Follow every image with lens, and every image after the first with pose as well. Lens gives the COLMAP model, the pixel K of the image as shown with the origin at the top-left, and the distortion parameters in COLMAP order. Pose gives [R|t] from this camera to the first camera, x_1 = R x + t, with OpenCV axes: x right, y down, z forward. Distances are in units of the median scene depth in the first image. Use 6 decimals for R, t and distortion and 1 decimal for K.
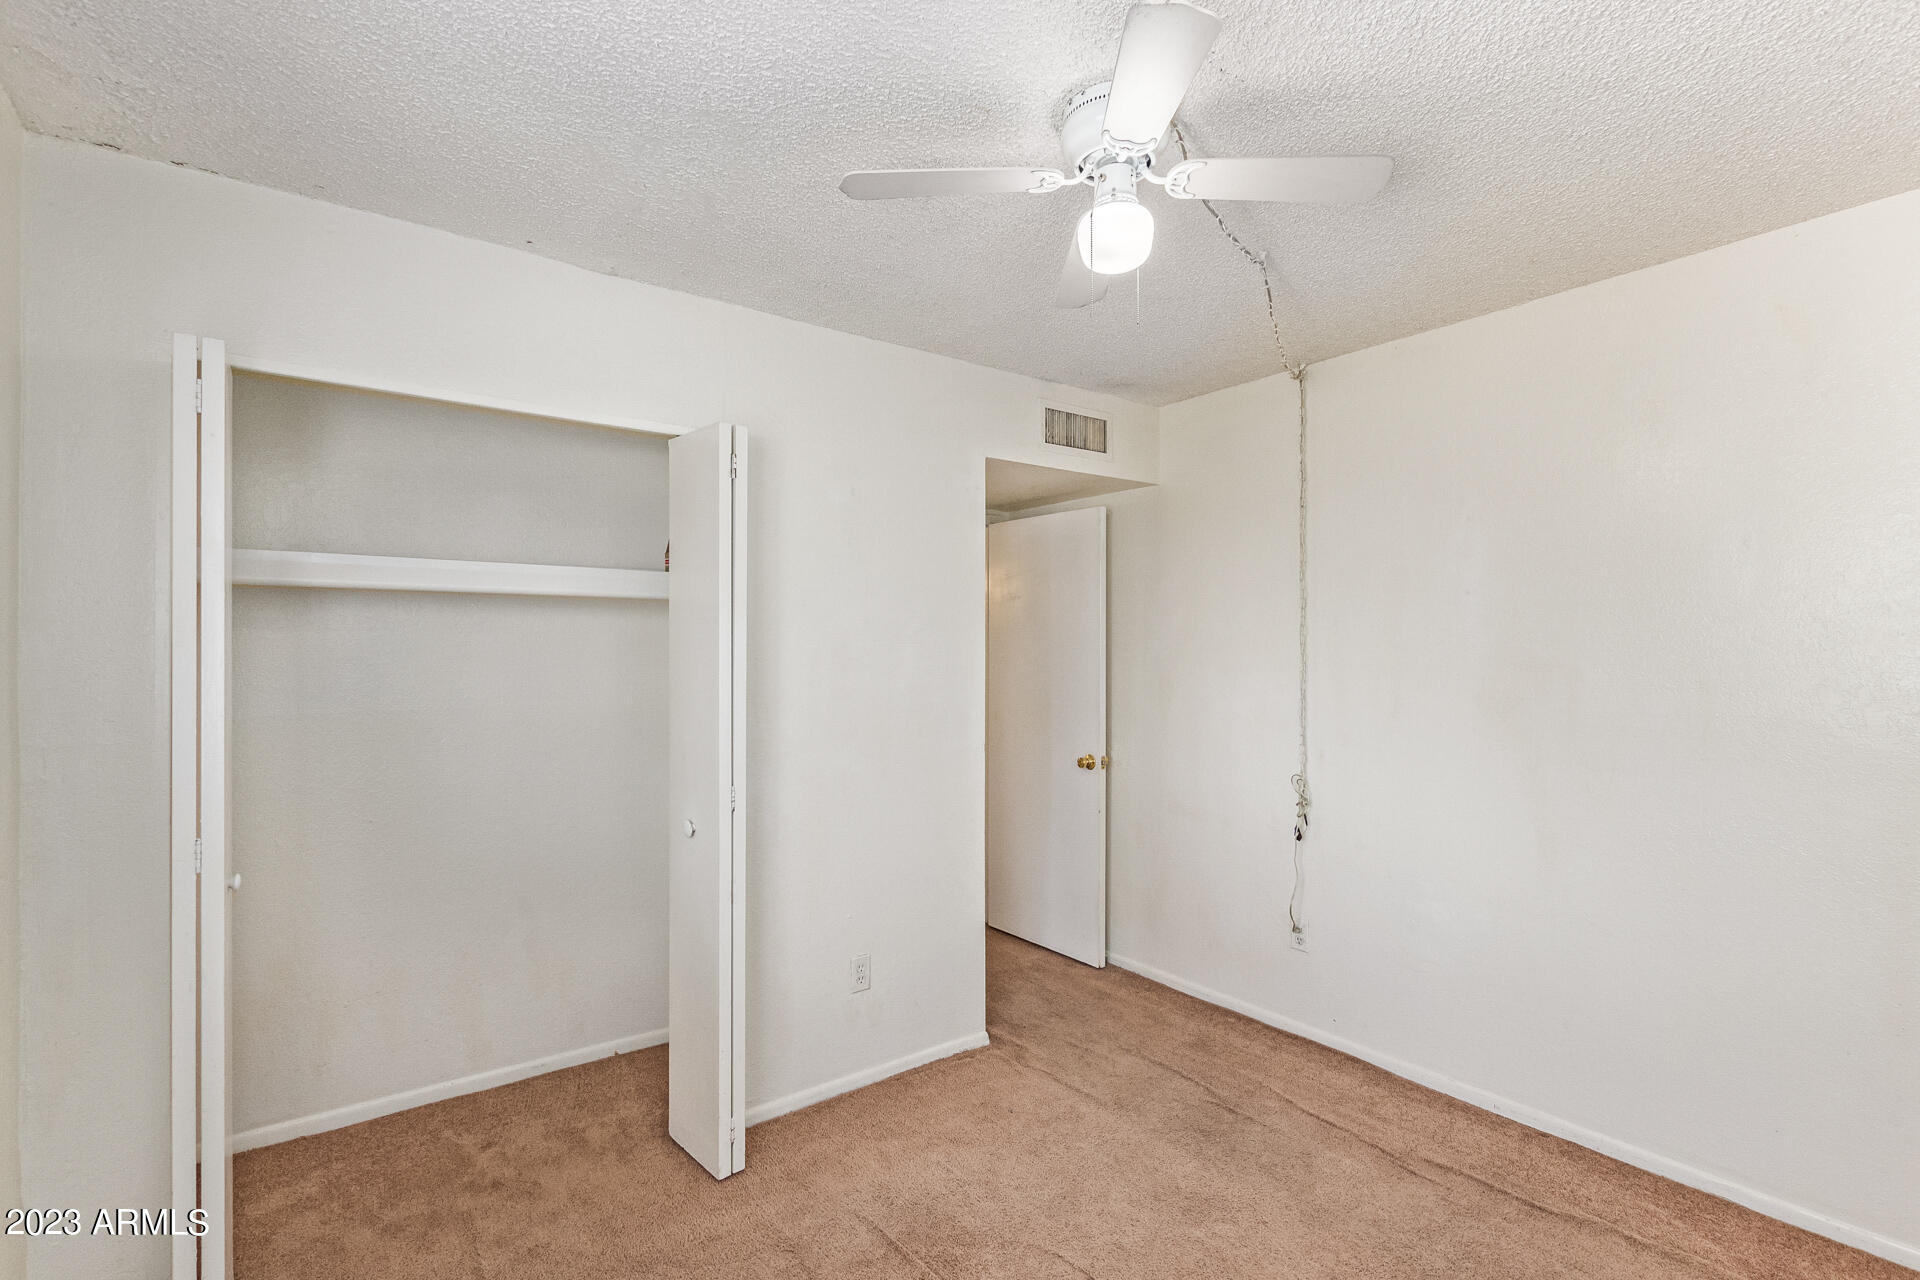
lens RADIAL K [[889.3, 0, 968.1], [0, 889.3, 641.3], [0, 0, 1]] dist [0.000376, 0.000109]
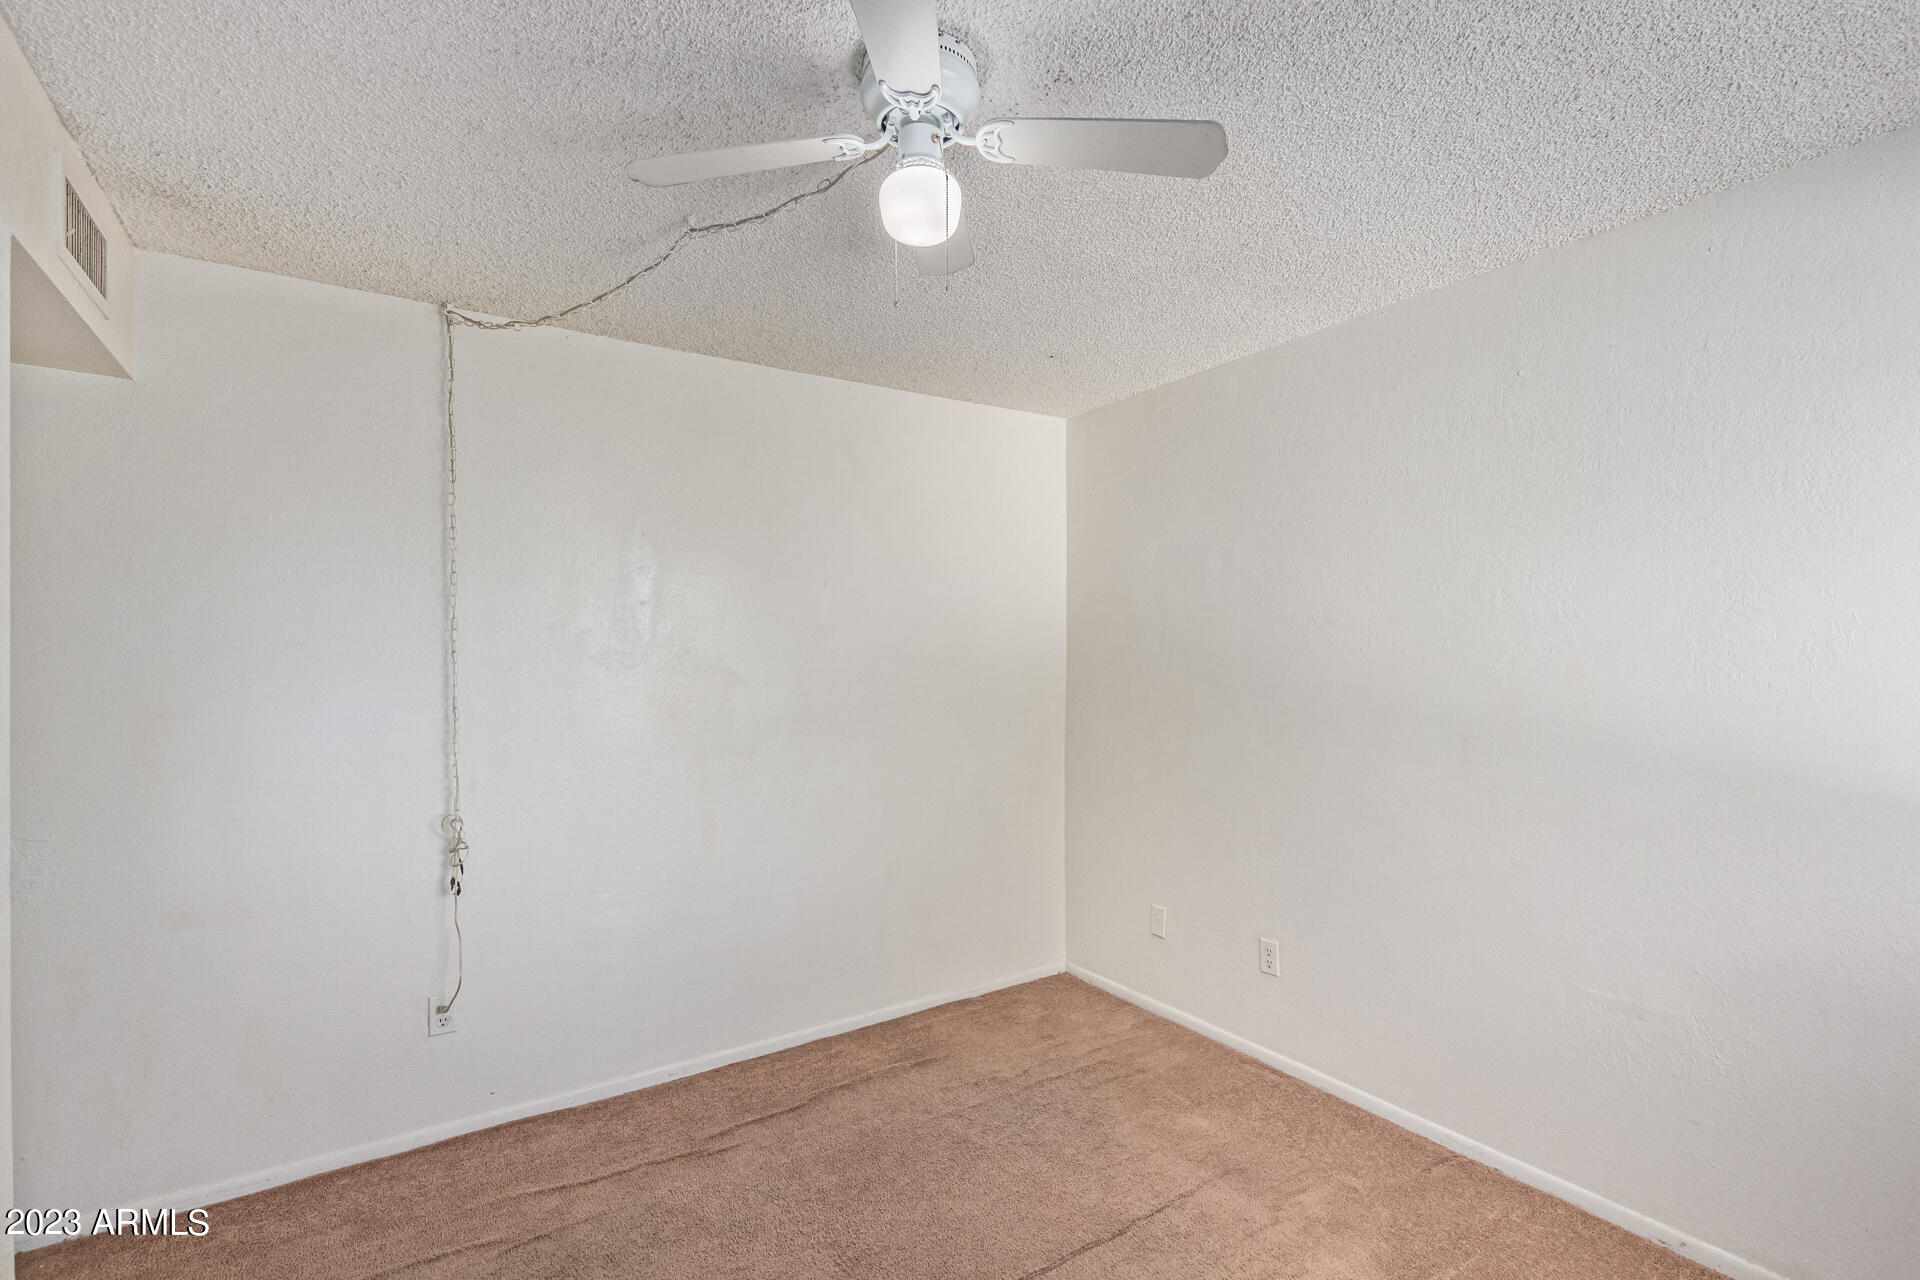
lens RADIAL K [[889.3, 0, 968.9], [0, 889.3, 656.8], [0, 0, 1]] dist [0.000376, 0.000109]
pose [[0.029862, 0.007046, 0.999529, -0.437255], [-0.011139, 0.999915, -0.006716, 0.008924], [-0.999492, -0.010933, 0.029938, 0.533403]]
